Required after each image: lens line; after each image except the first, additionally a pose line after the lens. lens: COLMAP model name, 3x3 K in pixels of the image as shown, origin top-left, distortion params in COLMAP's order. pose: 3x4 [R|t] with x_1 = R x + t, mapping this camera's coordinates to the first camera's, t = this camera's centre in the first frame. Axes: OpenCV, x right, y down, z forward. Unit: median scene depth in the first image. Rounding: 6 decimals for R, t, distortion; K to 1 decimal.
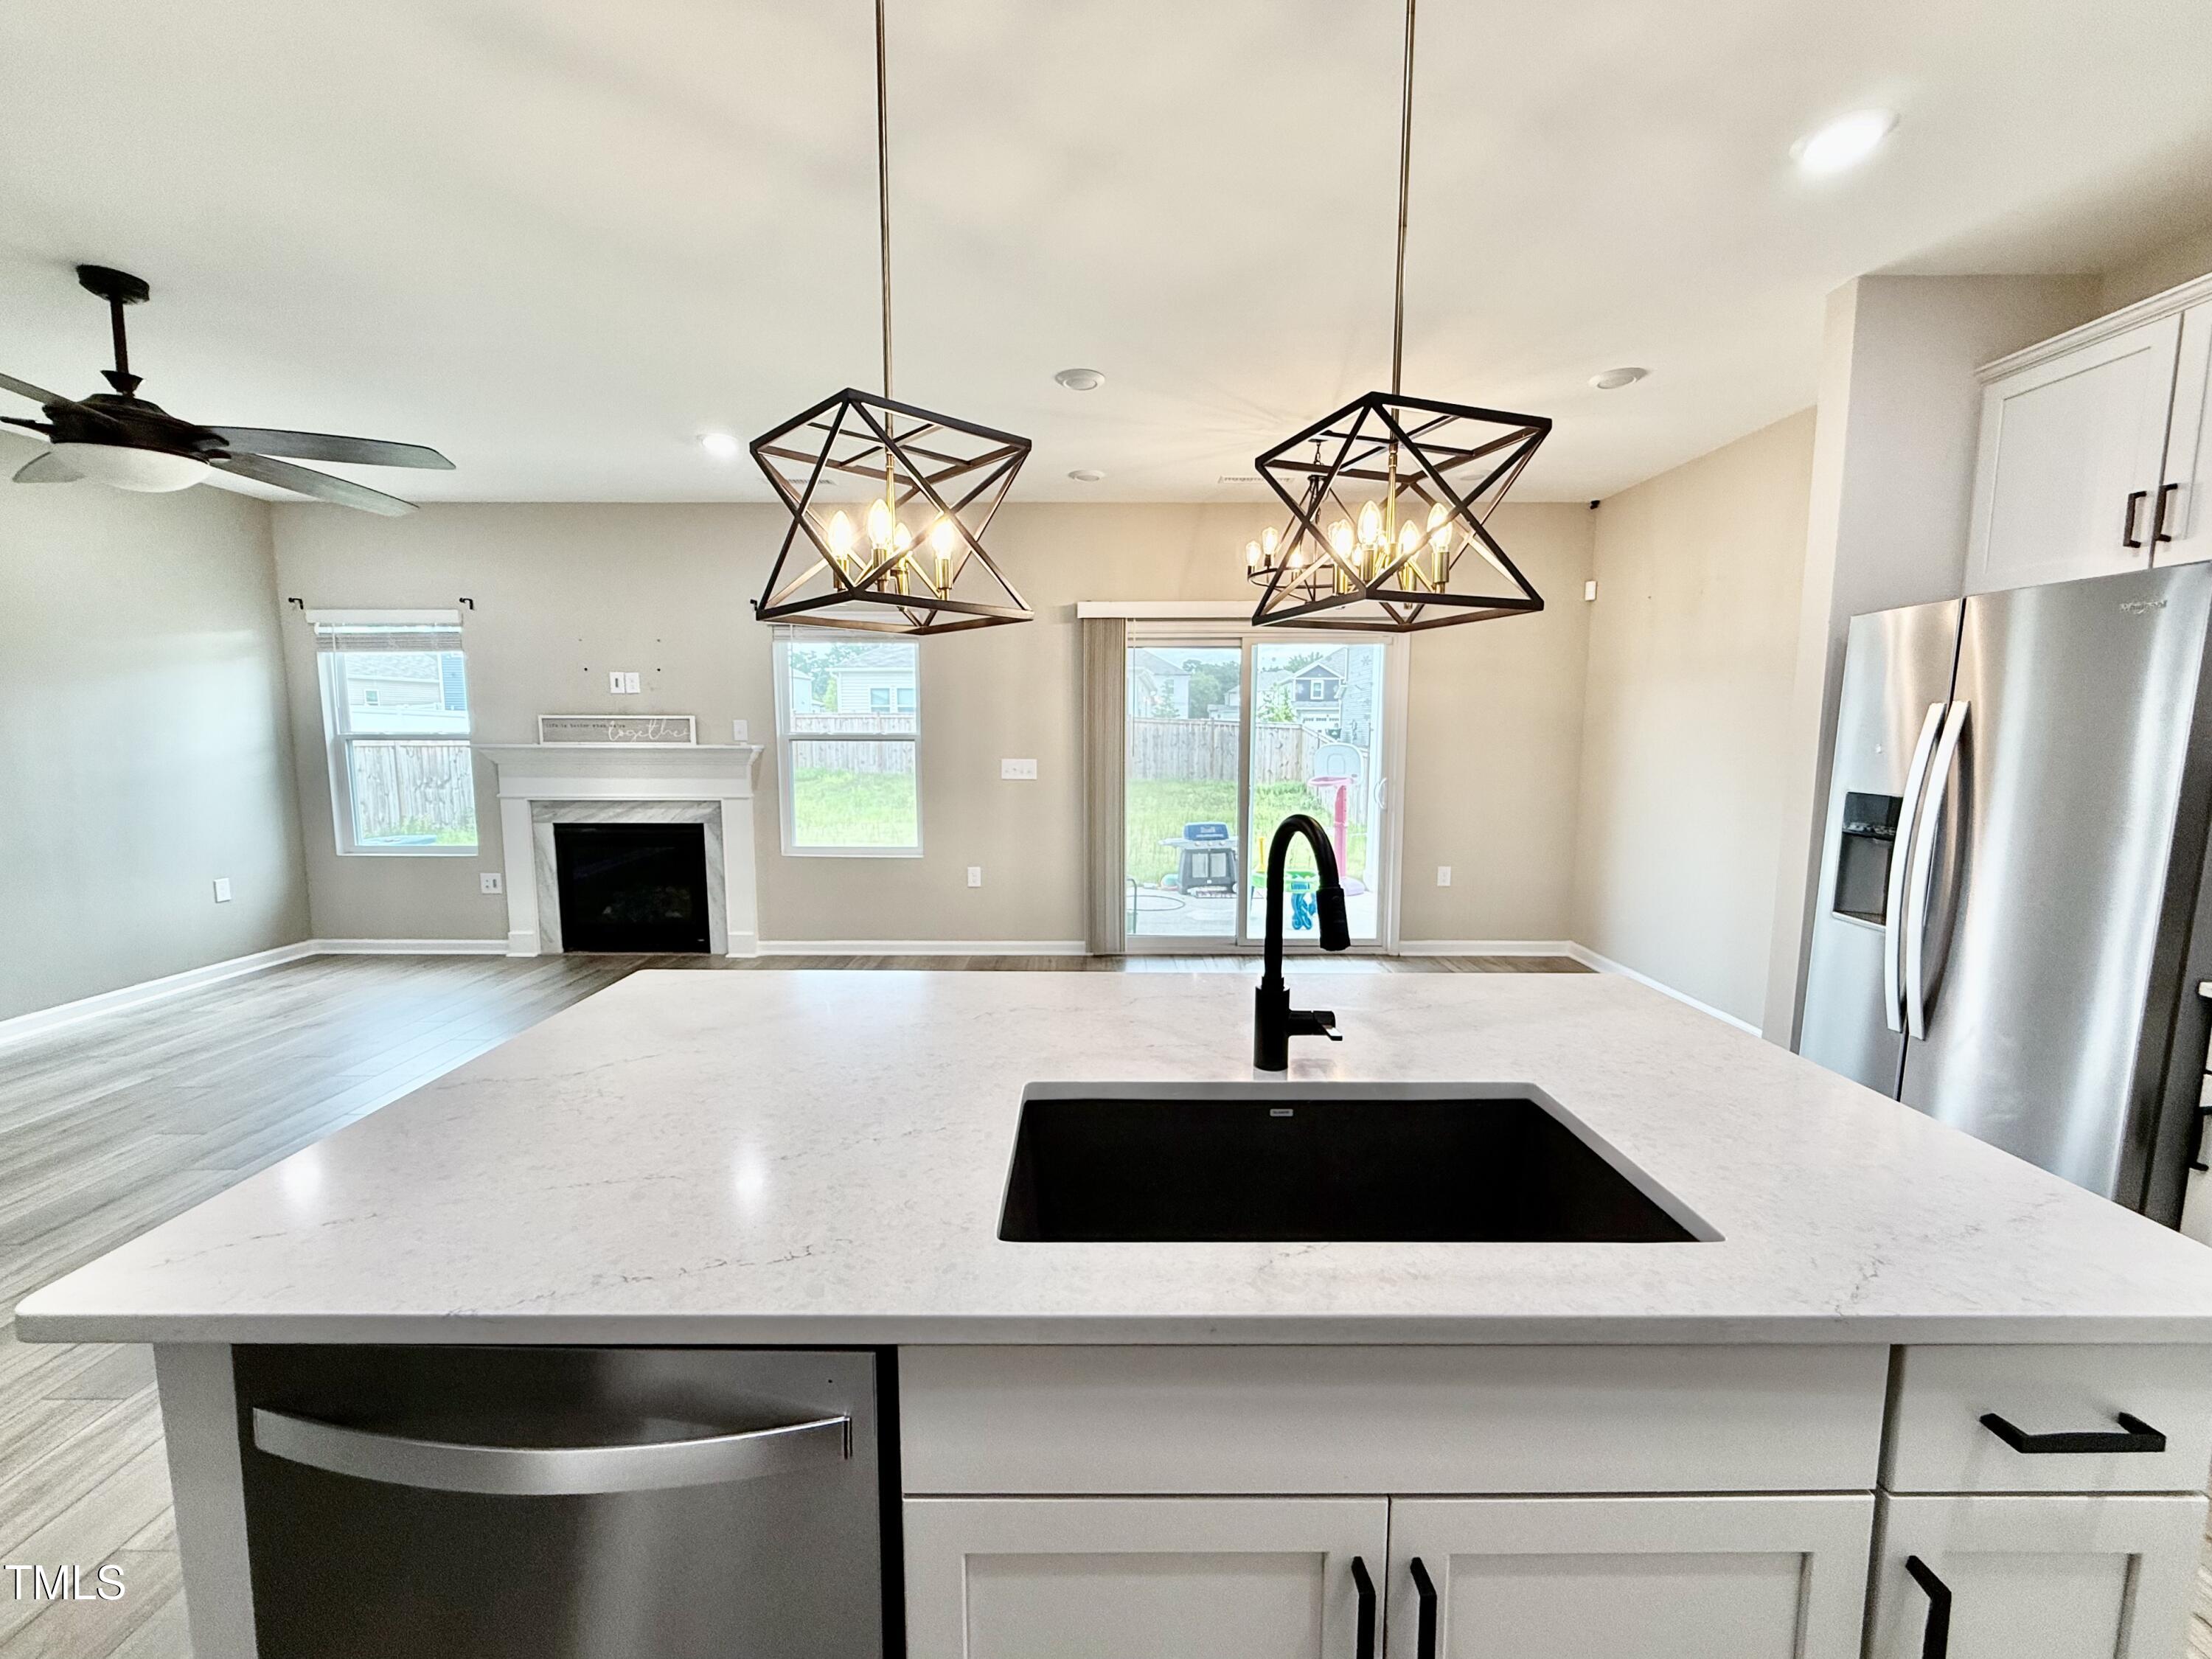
lens RADIAL K [[885.5, 0, 1095.4], [0, 885.5, 840.9], [0, 0, 1]] dist [0.000357, 0.000514]
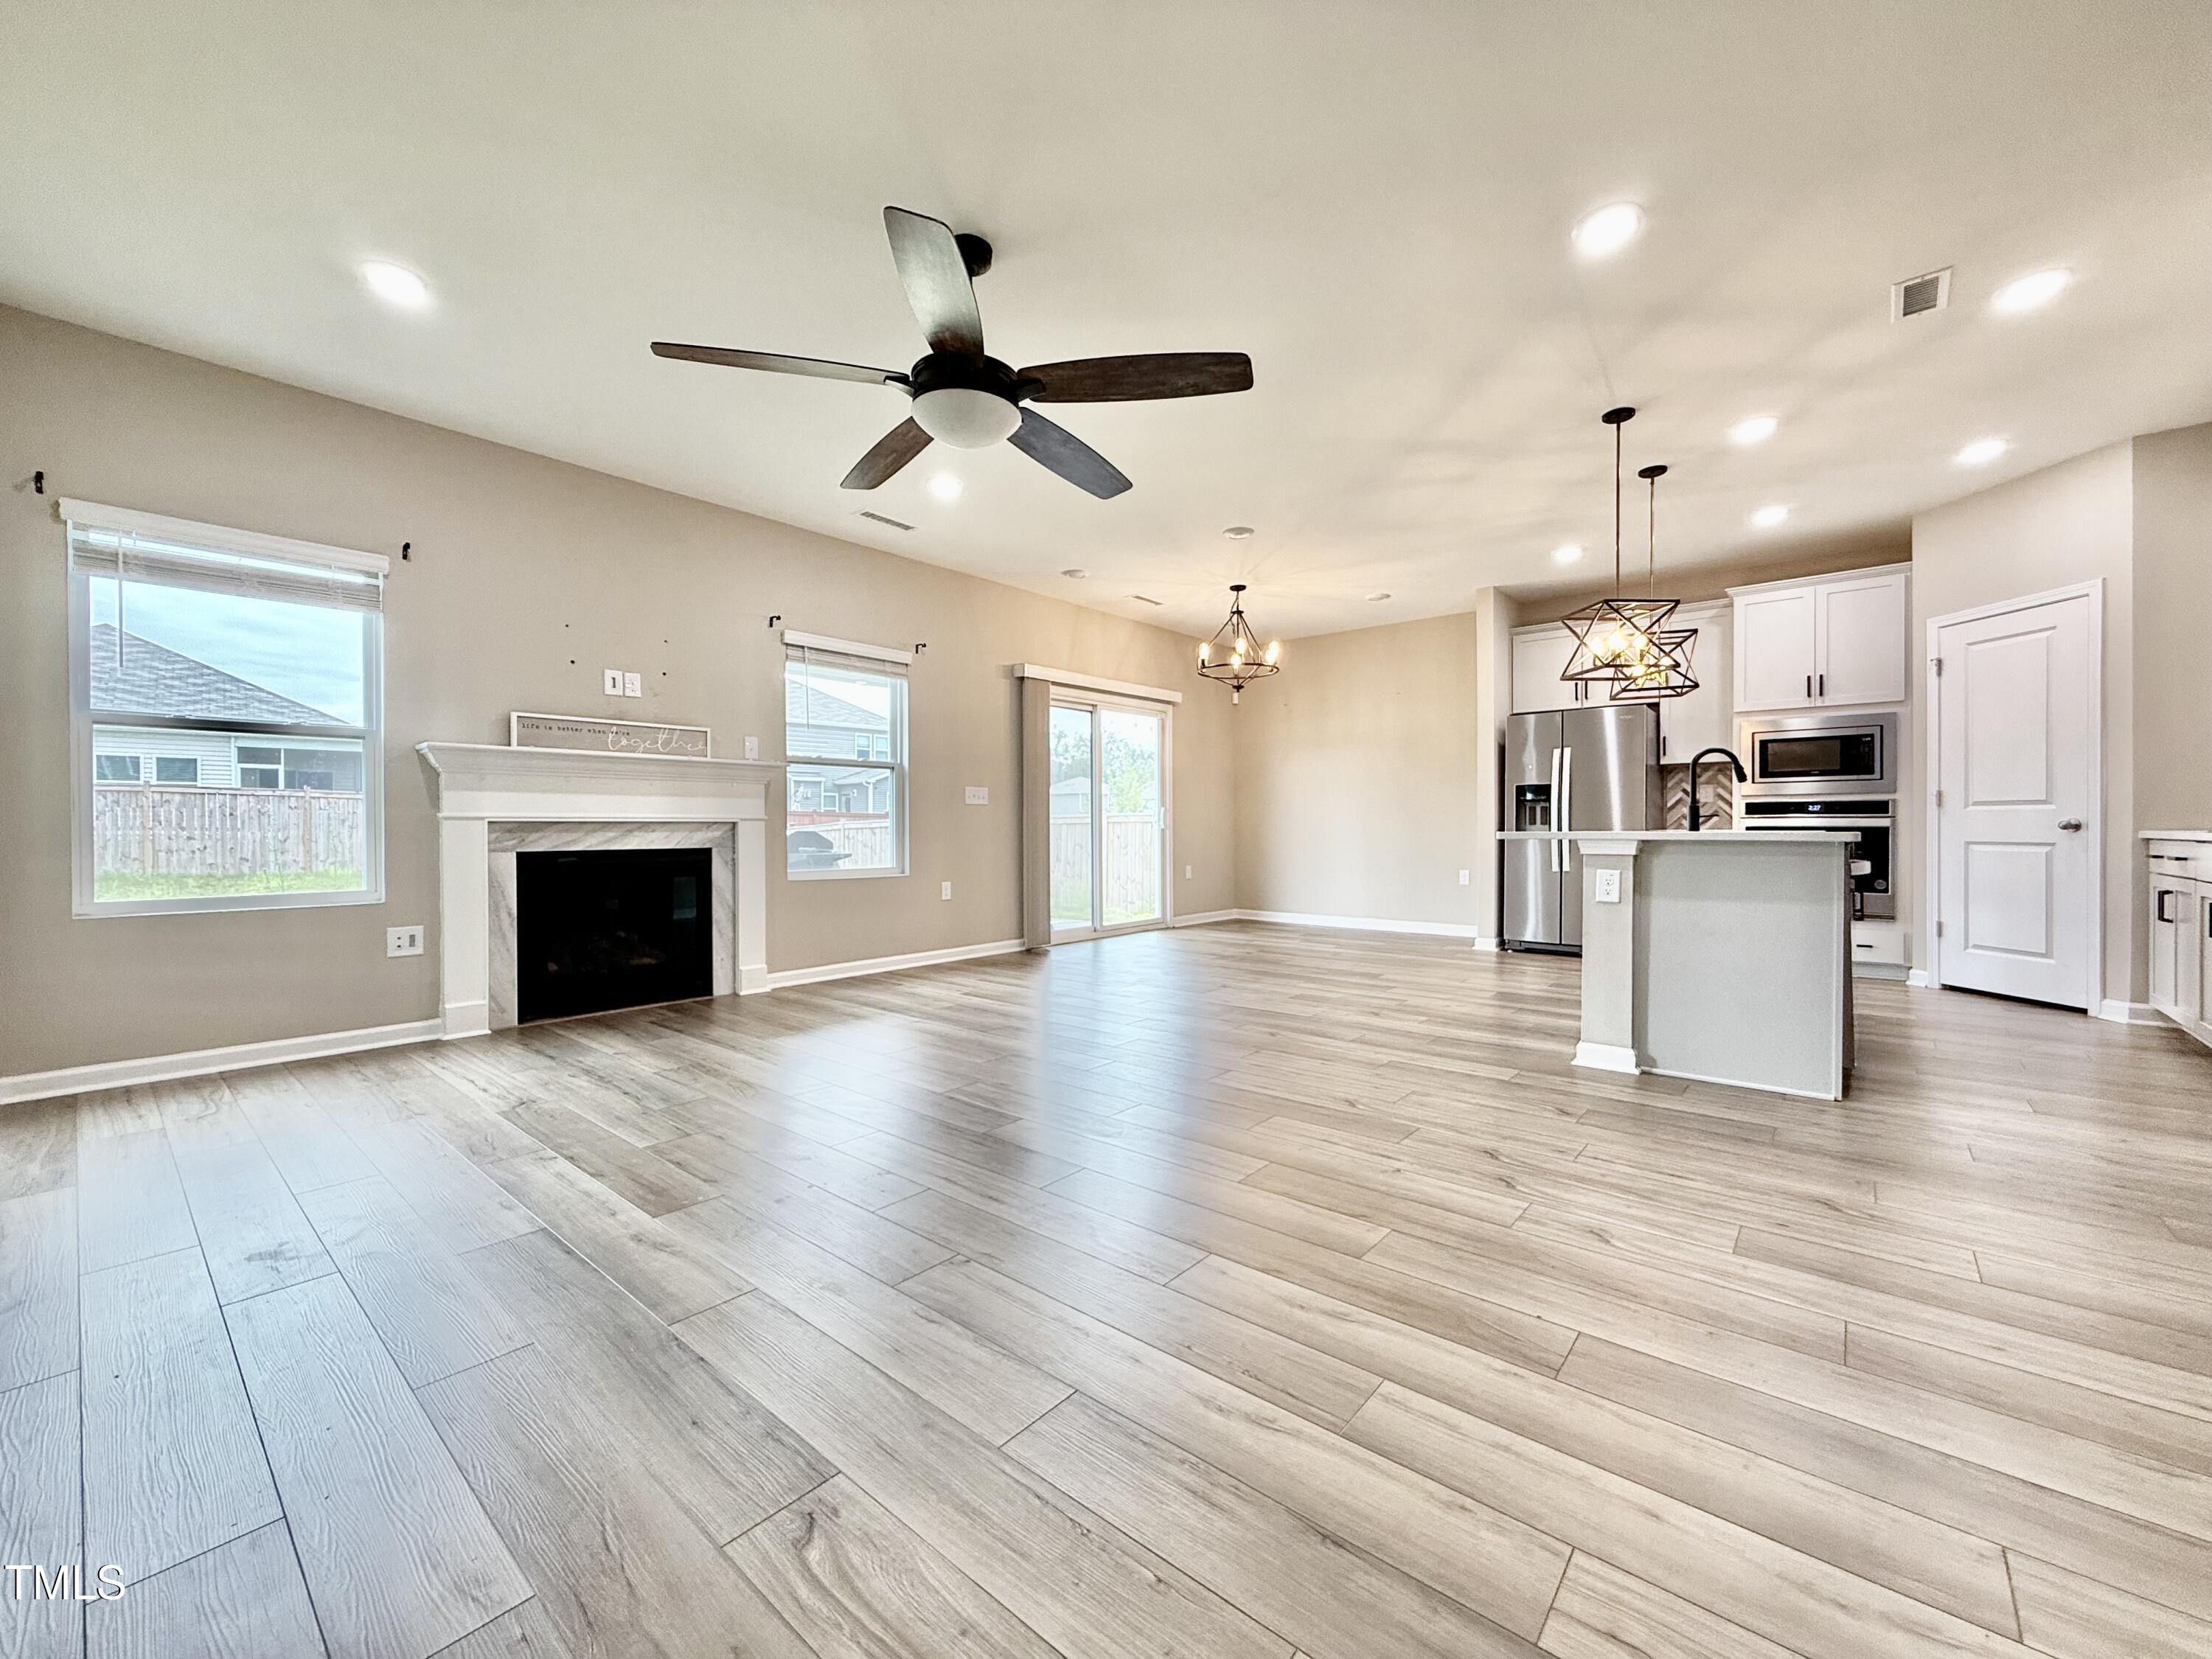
lens RADIAL K [[885.5, 0, 1087.4], [0, 885.5, 832.7], [0, 0, 1]] dist [0.000357, 0.000514]
pose [[0.659628, -0.008275, 0.751546, -0.867856], [0.099288, 0.992135, -0.076221, 0.071048], [-0.745005, 0.124897, 0.655262, 0.129976]]
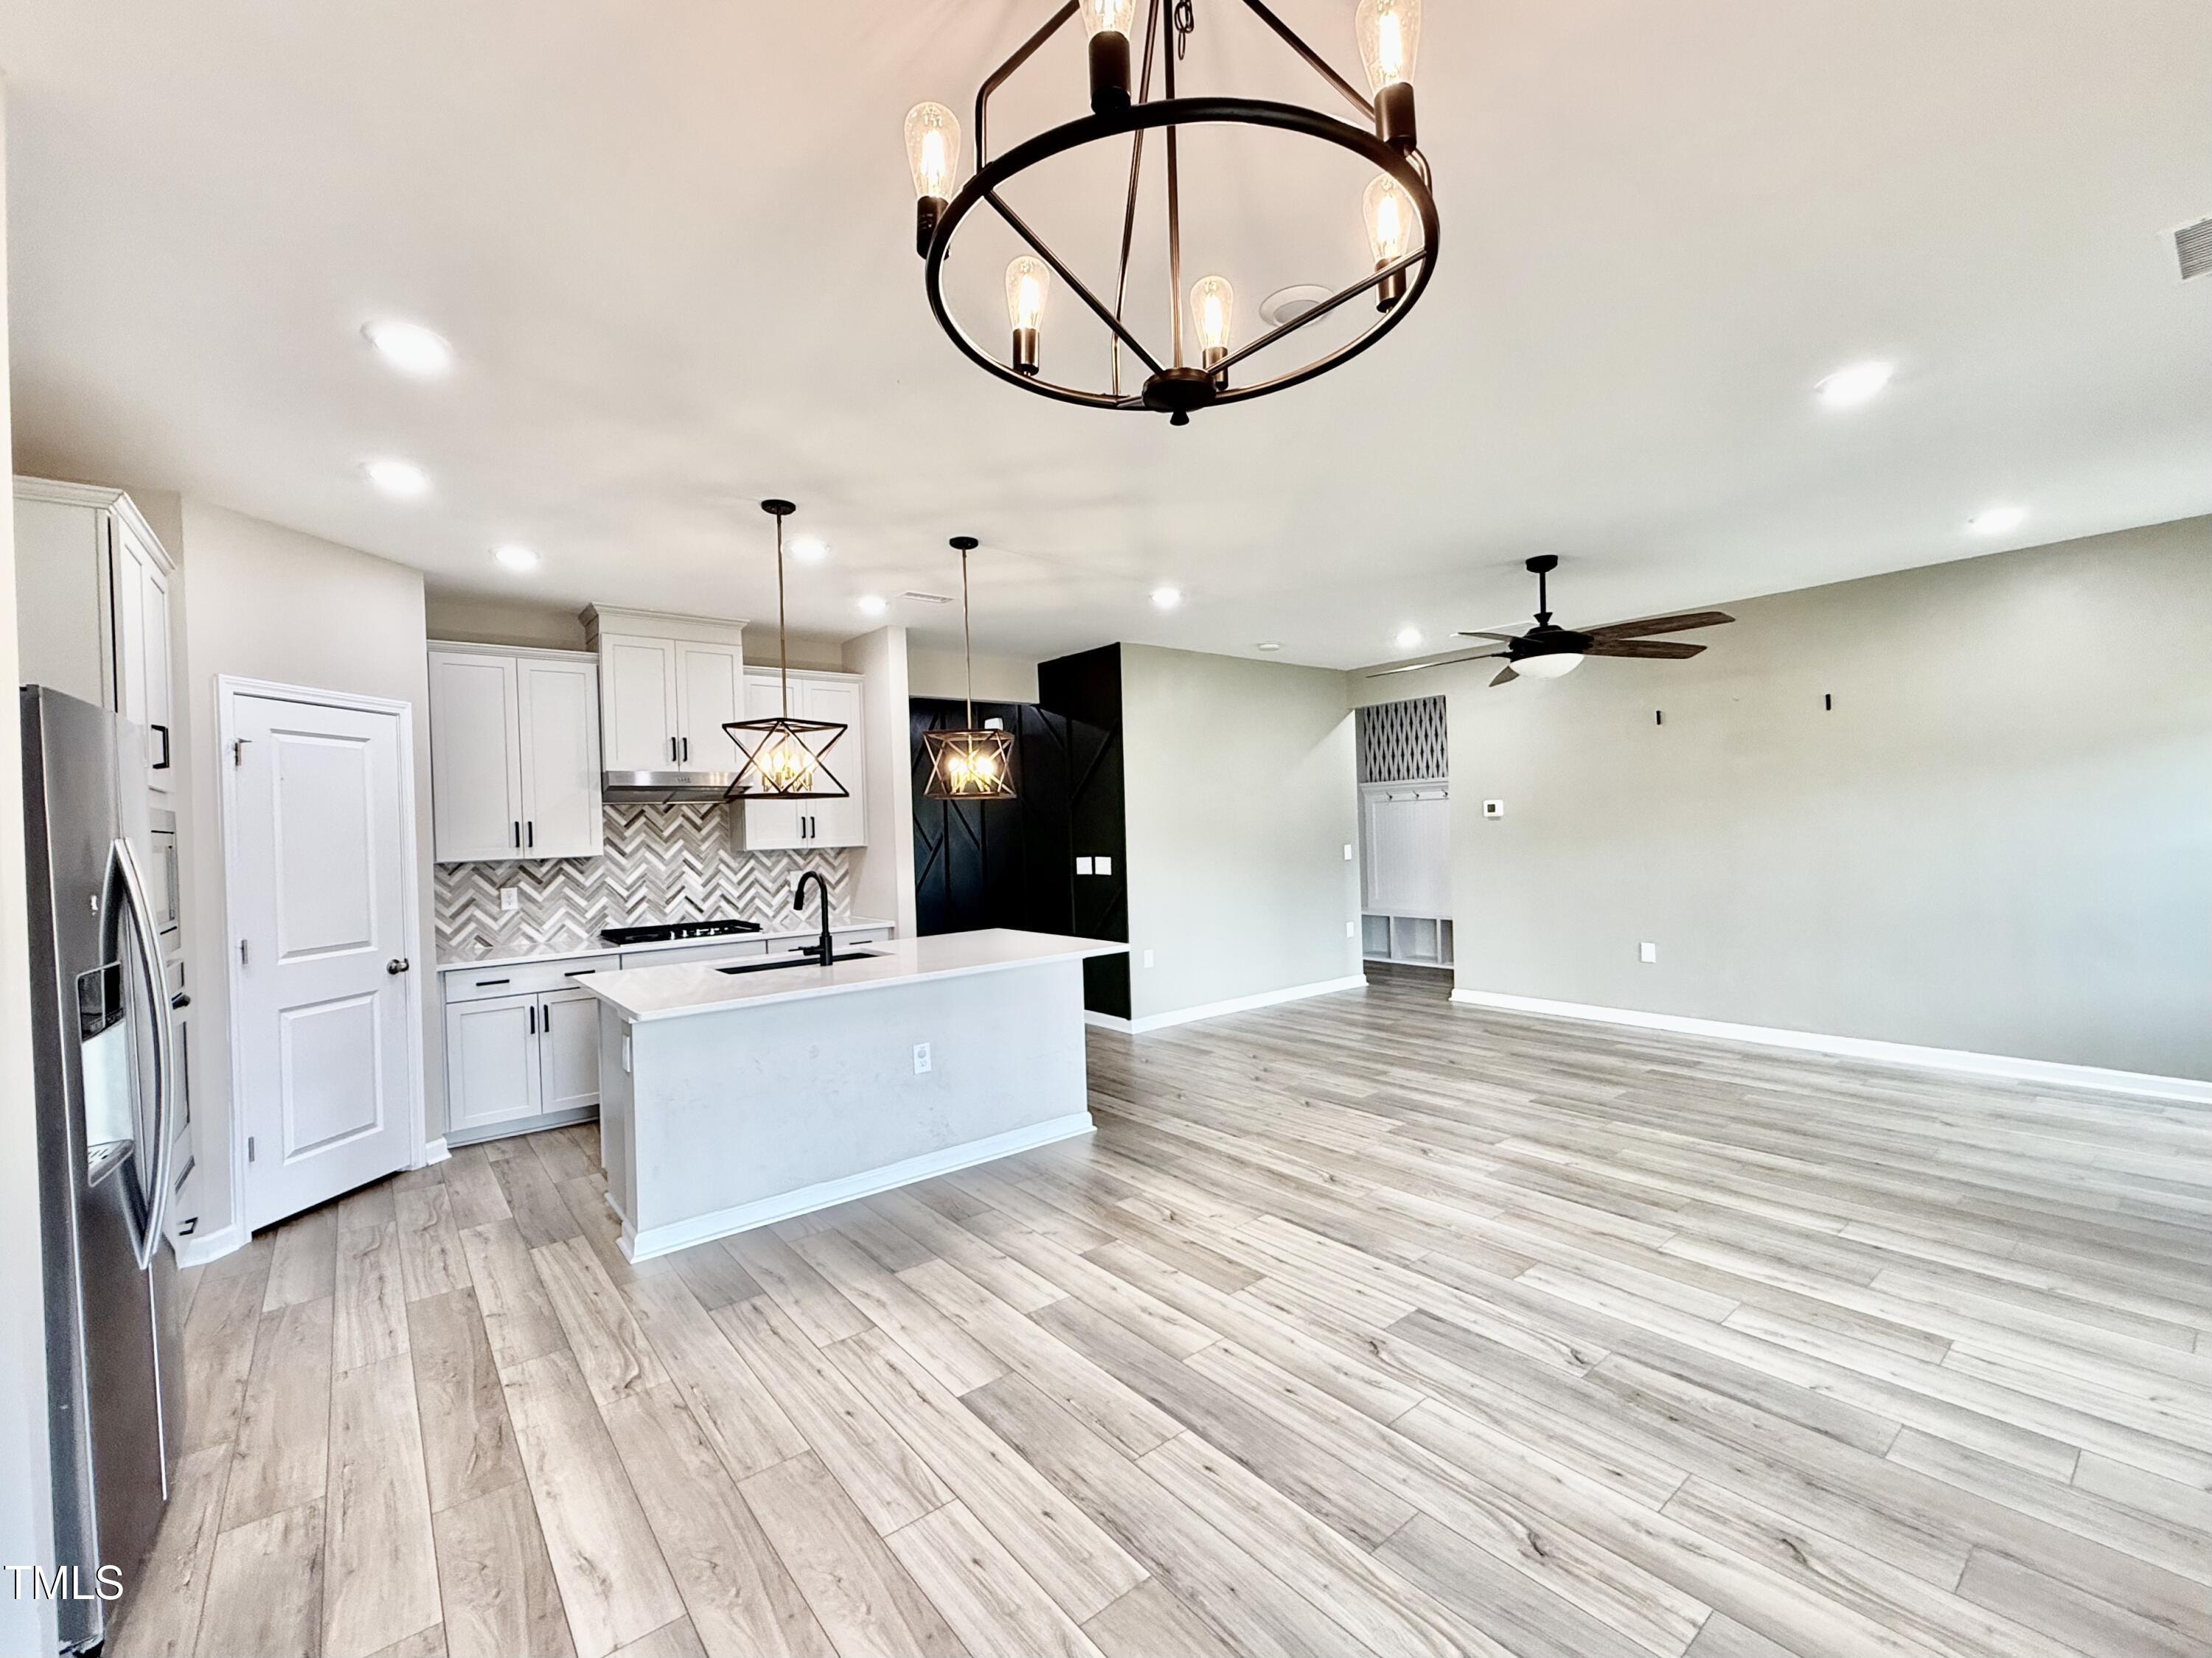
lens RADIAL K [[941.7, 0, 1111.0], [0, 941.7, 830.3], [0, 0, 1]] dist [0.000803, -0.000554]
pose [[-0.772282, 0.023332, -0.634852, 0.333427], [-0.051646, 0.993712, 0.099346, -0.119833], [0.633178, 0.109511, -0.766220, 0.911882]]
